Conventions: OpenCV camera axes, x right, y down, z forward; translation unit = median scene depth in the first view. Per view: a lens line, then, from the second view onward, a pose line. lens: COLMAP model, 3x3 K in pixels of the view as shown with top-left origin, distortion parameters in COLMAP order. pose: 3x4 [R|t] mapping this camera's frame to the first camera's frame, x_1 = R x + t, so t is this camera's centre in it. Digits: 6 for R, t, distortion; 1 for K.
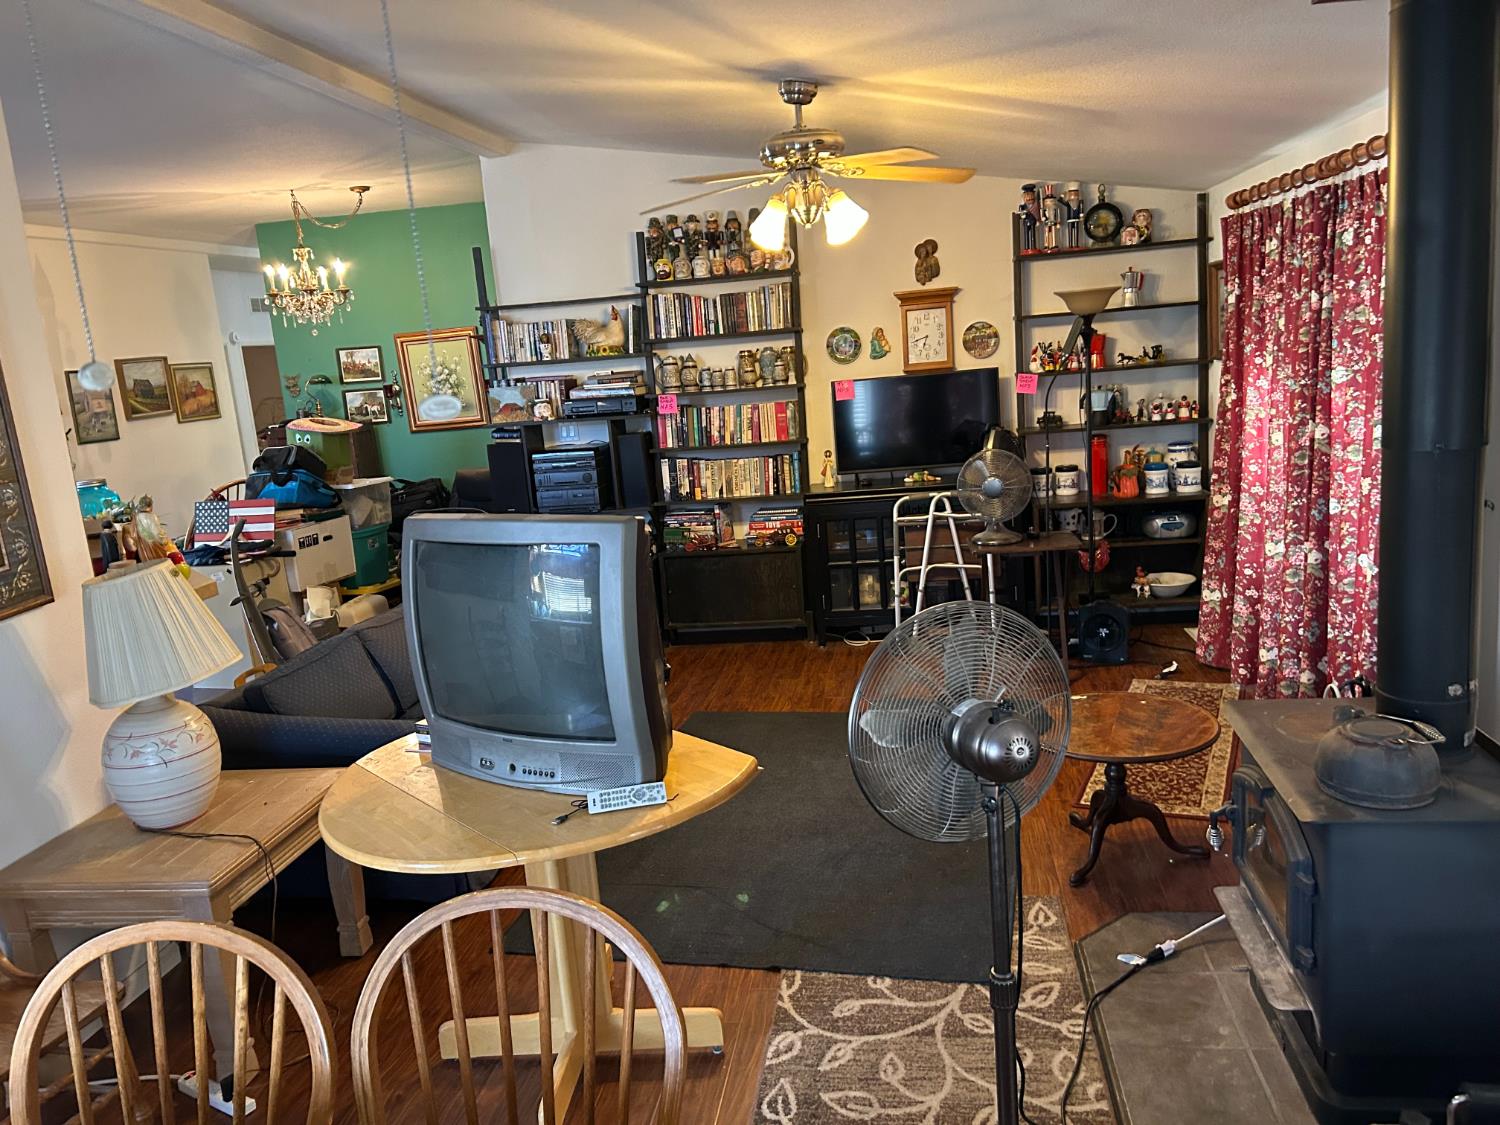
lens RADIAL K [[1118.7, 0, 755.2], [0, 1118.7, 569.3], [0, 0, 1]] dist [0.033060, -0.049255]
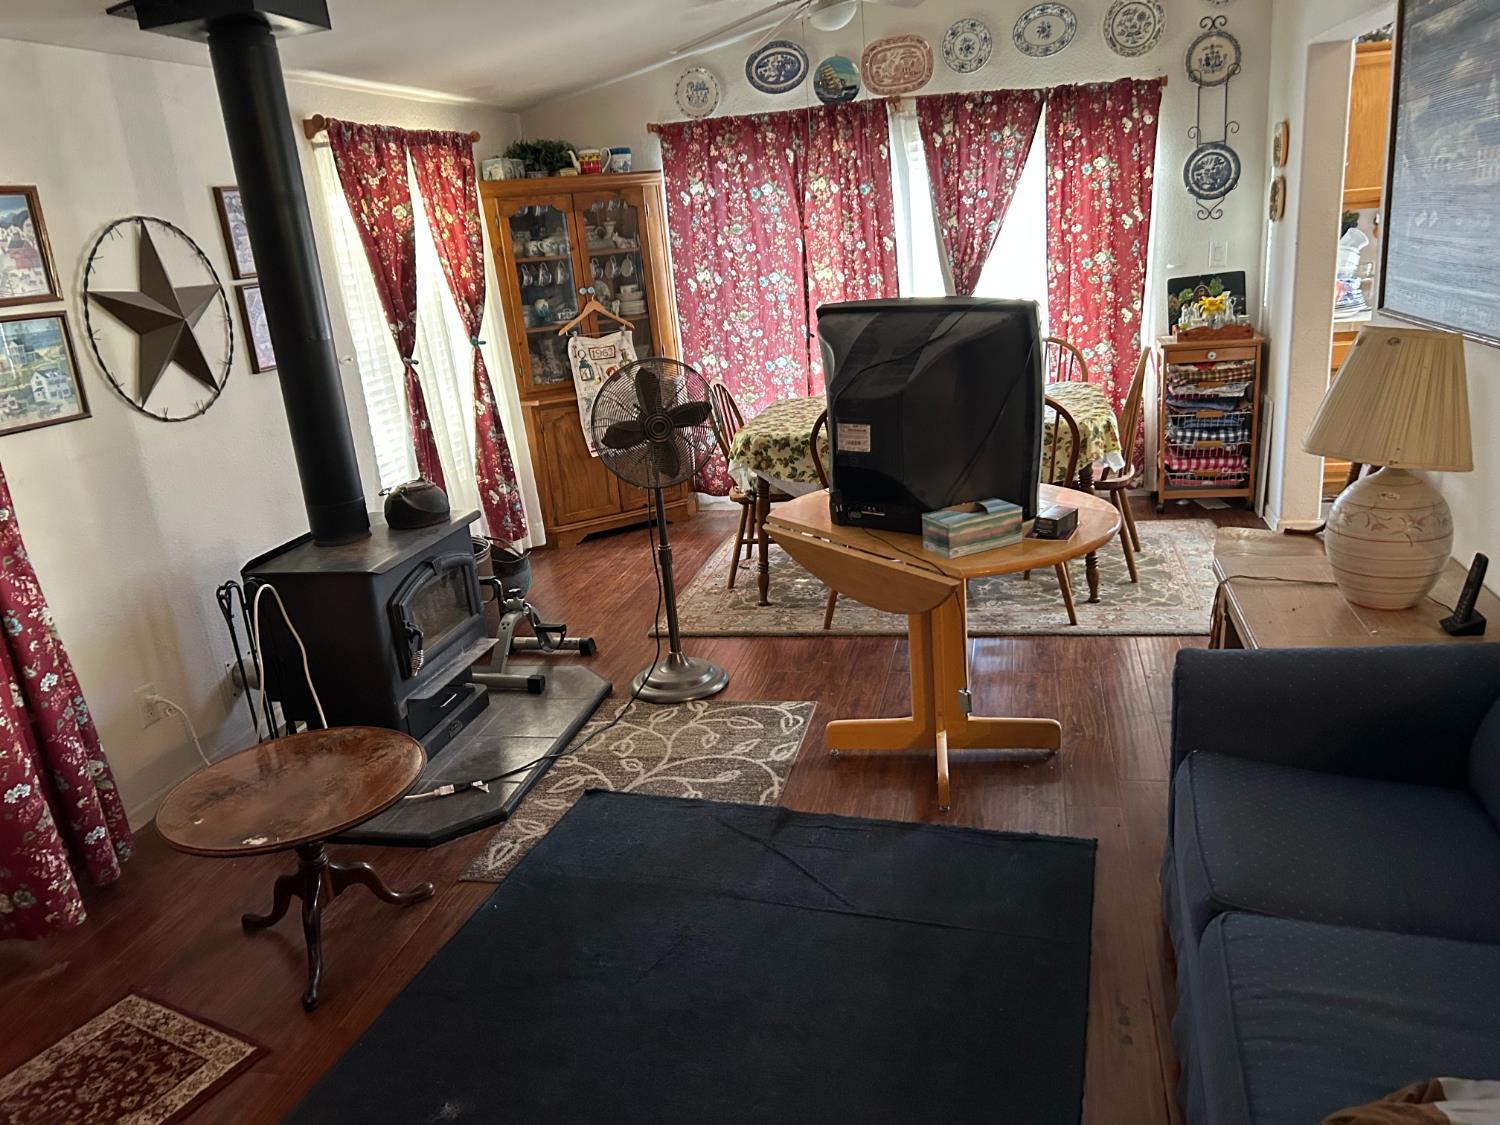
lens RADIAL K [[1118.7, 0, 750.9], [0, 1118.7, 564.0], [0, 0, 1]] dist [0.033060, -0.049255]
pose [[-0.982839, 0.132869, 0.127962, -0.130143], [0.178037, 0.864808, 0.469478, -0.374999], [-0.048283, 0.484203, -0.873622, 1.990027]]
